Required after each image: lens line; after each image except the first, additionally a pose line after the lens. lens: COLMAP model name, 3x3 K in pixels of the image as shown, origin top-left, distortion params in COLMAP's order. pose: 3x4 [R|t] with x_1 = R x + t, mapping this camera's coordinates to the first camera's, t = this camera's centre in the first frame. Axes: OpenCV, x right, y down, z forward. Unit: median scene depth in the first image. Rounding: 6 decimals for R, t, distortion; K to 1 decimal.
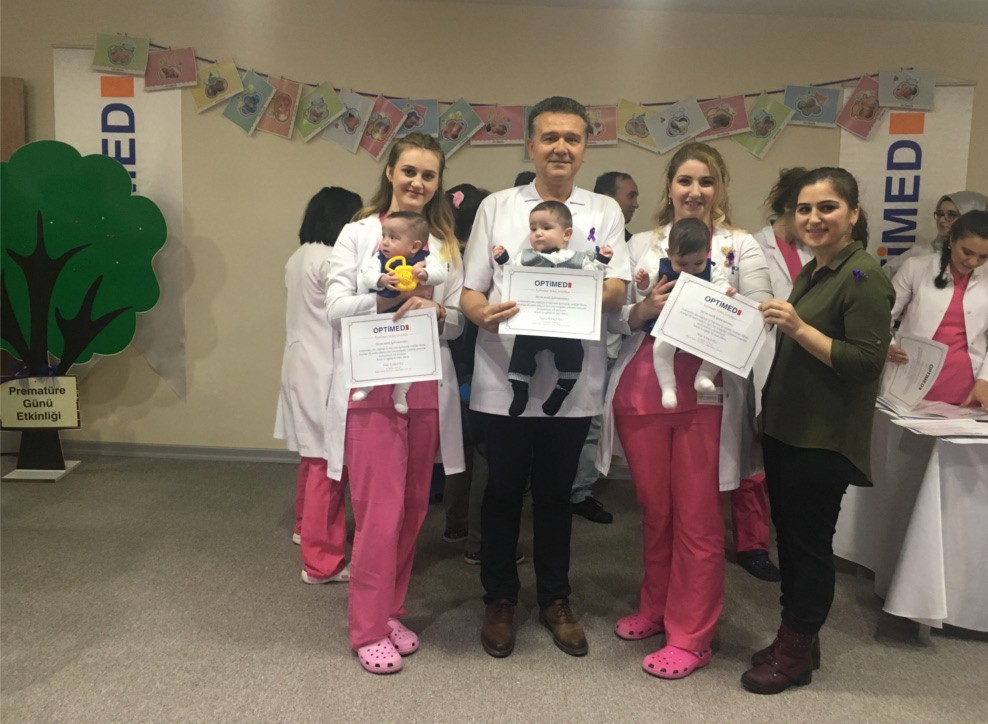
lens RADIAL K [[865.2, 0, 492.4], [0, 865.2, 371.5], [0, 0, 1]] dist [0.056347, -0.098235]
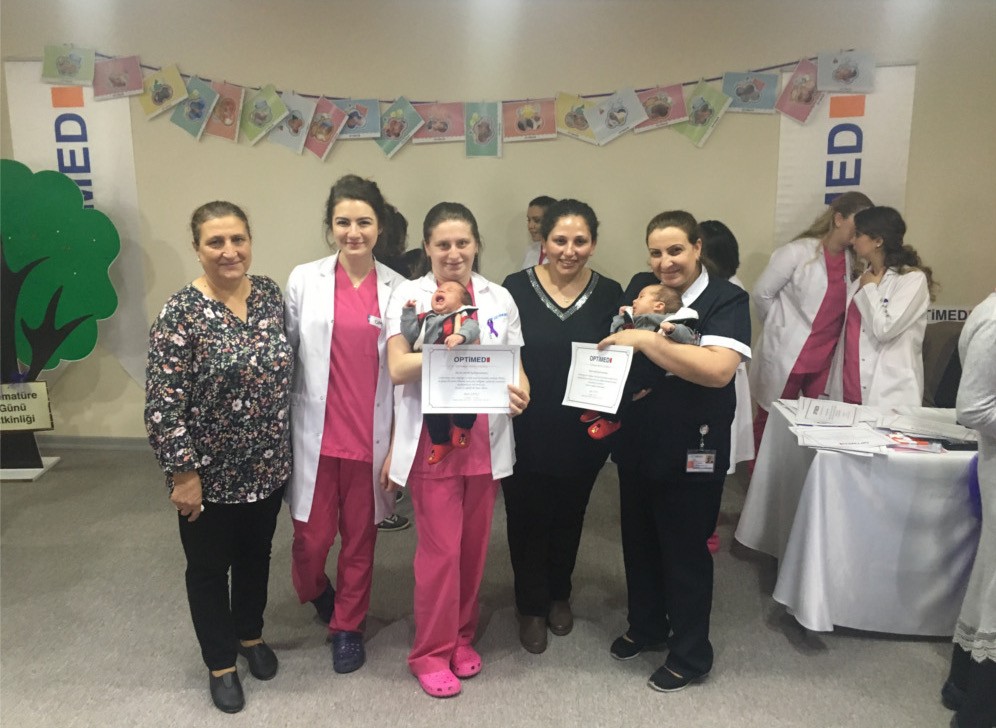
lens RADIAL K [[872.2, 0, 506.1], [0, 872.2, 366.8], [0, 0, 1]] dist [0.056347, -0.098235]
pose [[0.998977, -0.025588, -0.037287, 0.115830], [0.028625, 0.996110, 0.083341, -0.082814], [0.035009, -0.084323, 0.995823, -0.037139]]
